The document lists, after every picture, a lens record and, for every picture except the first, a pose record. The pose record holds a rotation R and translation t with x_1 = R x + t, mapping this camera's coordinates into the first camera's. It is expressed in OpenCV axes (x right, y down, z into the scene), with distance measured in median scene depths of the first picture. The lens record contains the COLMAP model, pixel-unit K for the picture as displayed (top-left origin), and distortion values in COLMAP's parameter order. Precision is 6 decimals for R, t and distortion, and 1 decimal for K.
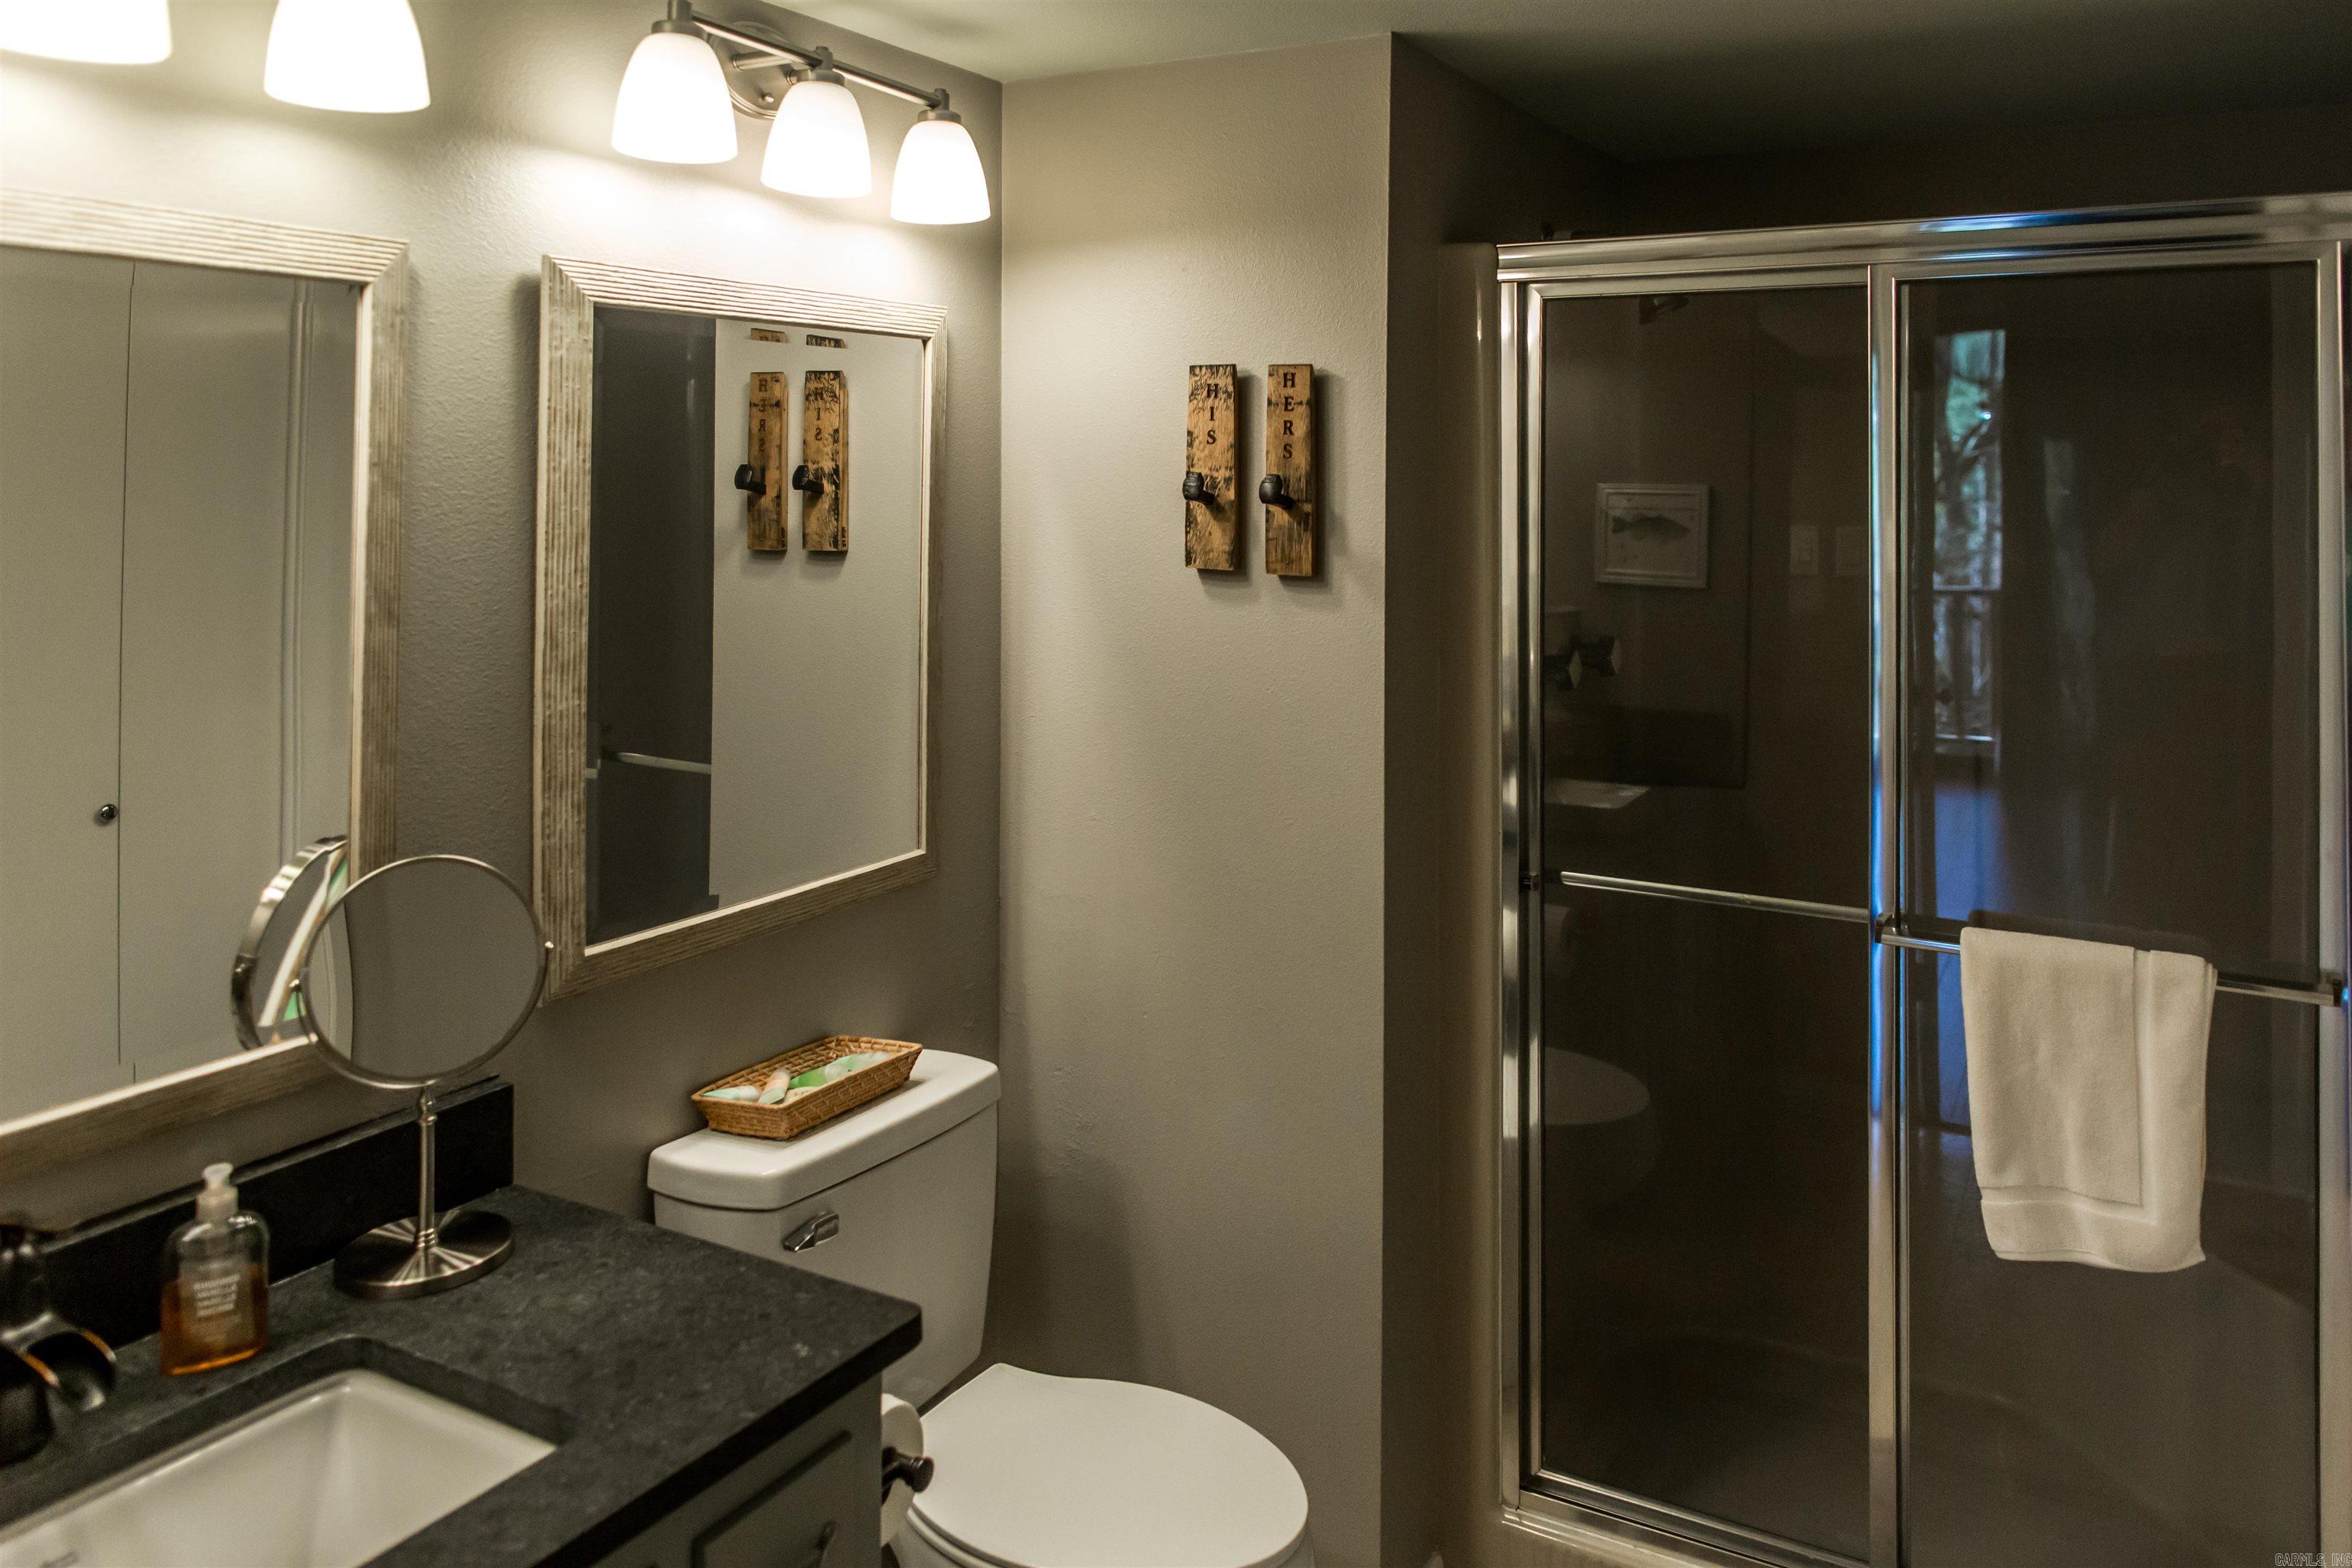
lens RADIAL K [[1764.4, 0, 1284.1], [0, 1764.4, 459.4], [0, 0, 1]] dist [0.010076, 0.000618]
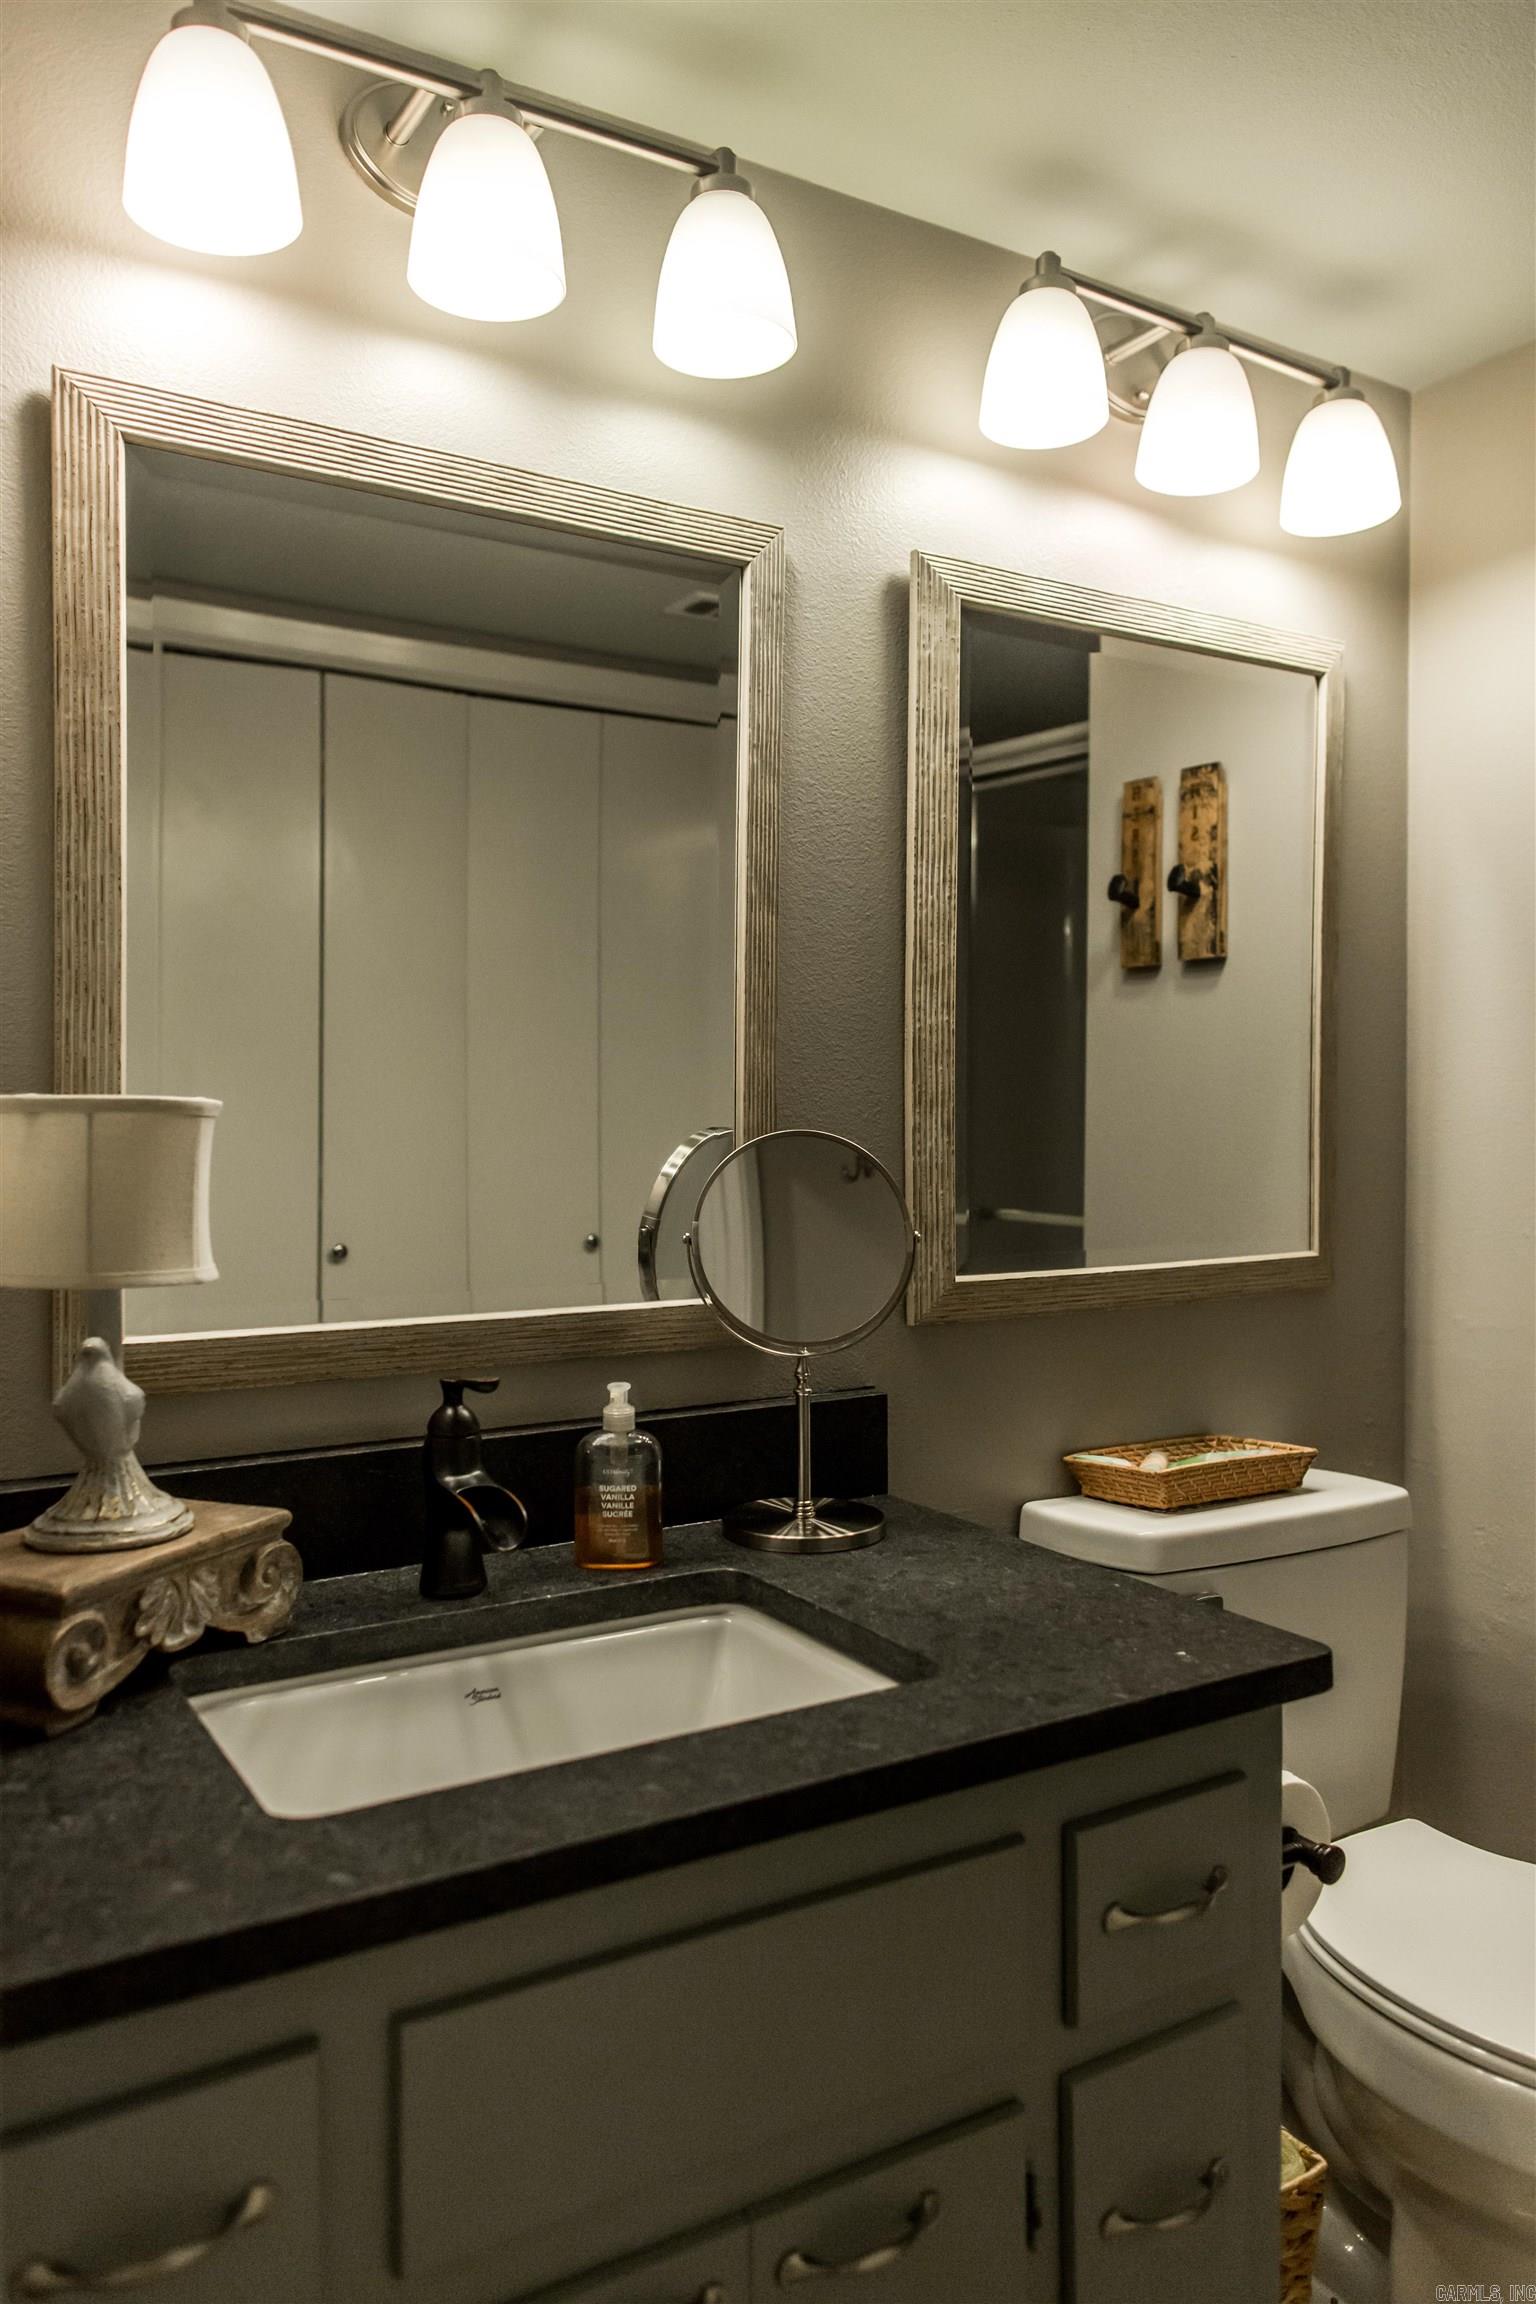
lens RADIAL K [[1653.0, 0, 681.5], [0, 1653.0, 1127.7], [0, 0, 1]] dist [0.006778, 0.001734]
pose [[0.850191, 0.005062, -0.526450, -0.047410], [0.007154, 0.999750, 0.021165, 0.179750], [0.526426, -0.021760, 0.849942, 0.155918]]
